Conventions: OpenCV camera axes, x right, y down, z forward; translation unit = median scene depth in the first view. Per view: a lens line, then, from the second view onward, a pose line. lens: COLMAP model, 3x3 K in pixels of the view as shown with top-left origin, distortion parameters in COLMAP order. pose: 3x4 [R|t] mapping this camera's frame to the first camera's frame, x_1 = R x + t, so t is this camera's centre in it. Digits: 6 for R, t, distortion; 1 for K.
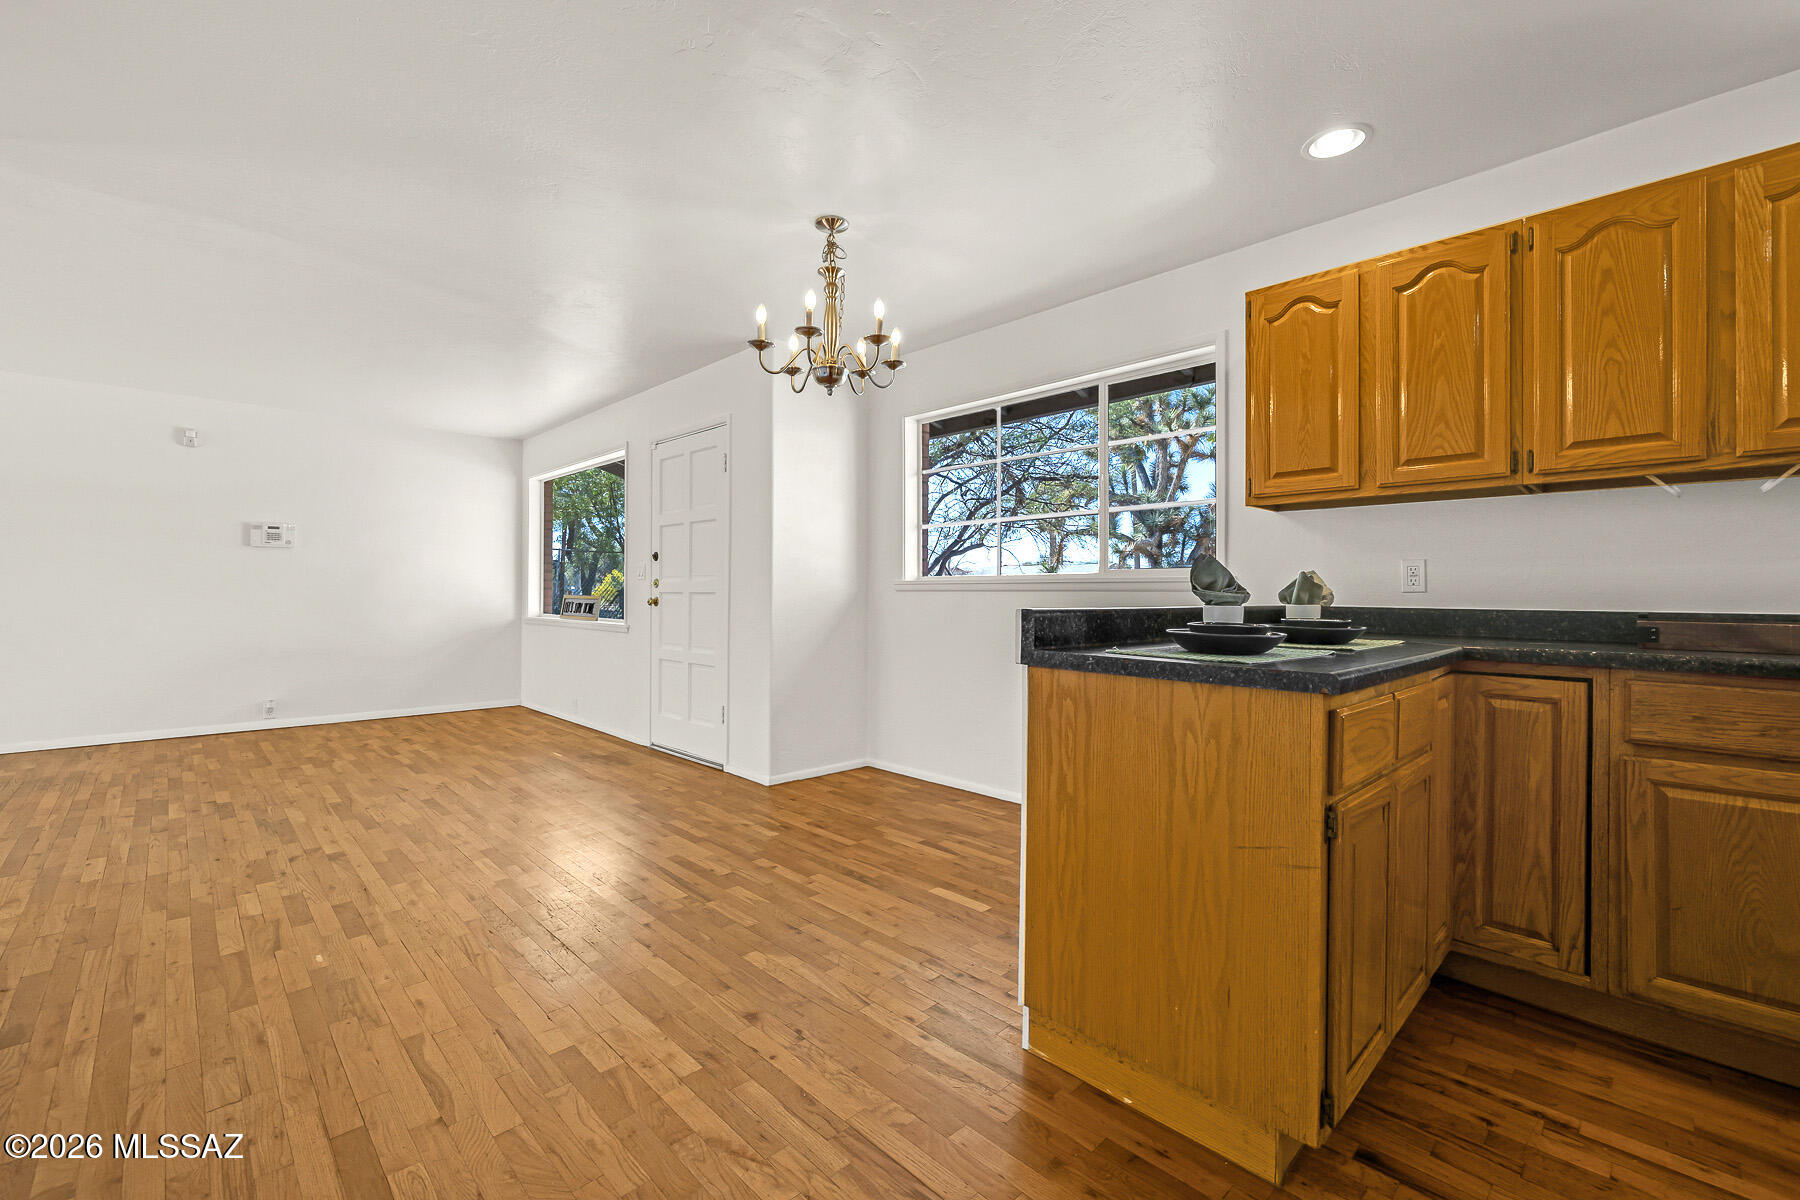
lens RADIAL K [[759.2, 0, 882.3], [0, 759.2, 584.9], [0, 0, 1]] dist [0.000455, -0.000374]
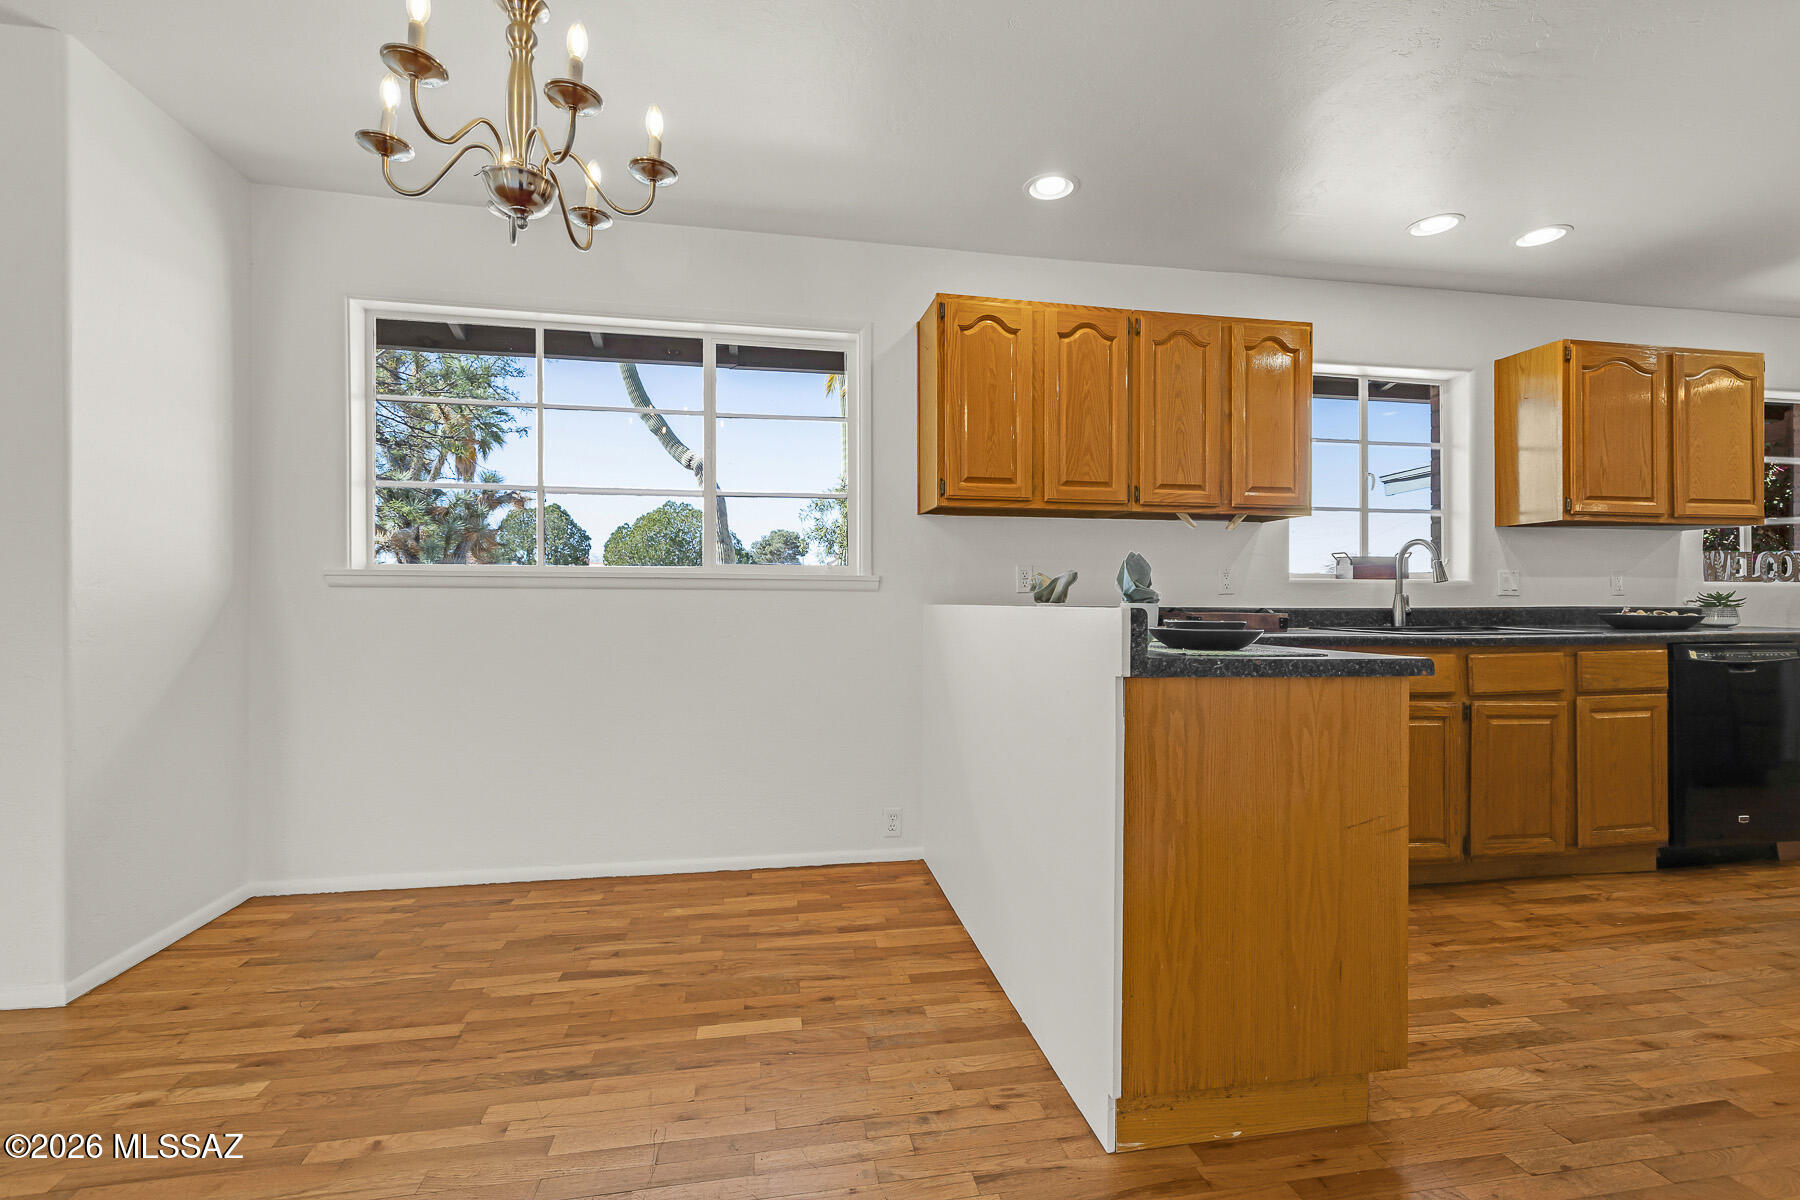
lens RADIAL K [[781.4, 0, 900.0], [0, 781.4, 591.2], [0, 0, 1]] dist [0.002791, 0.000239]
pose [[0.547770, 0.008221, 0.836588, -0.445689], [-0.012562, 0.999920, -0.001600, 0.012364], [-0.836534, -0.009633, 0.547830, 0.515621]]
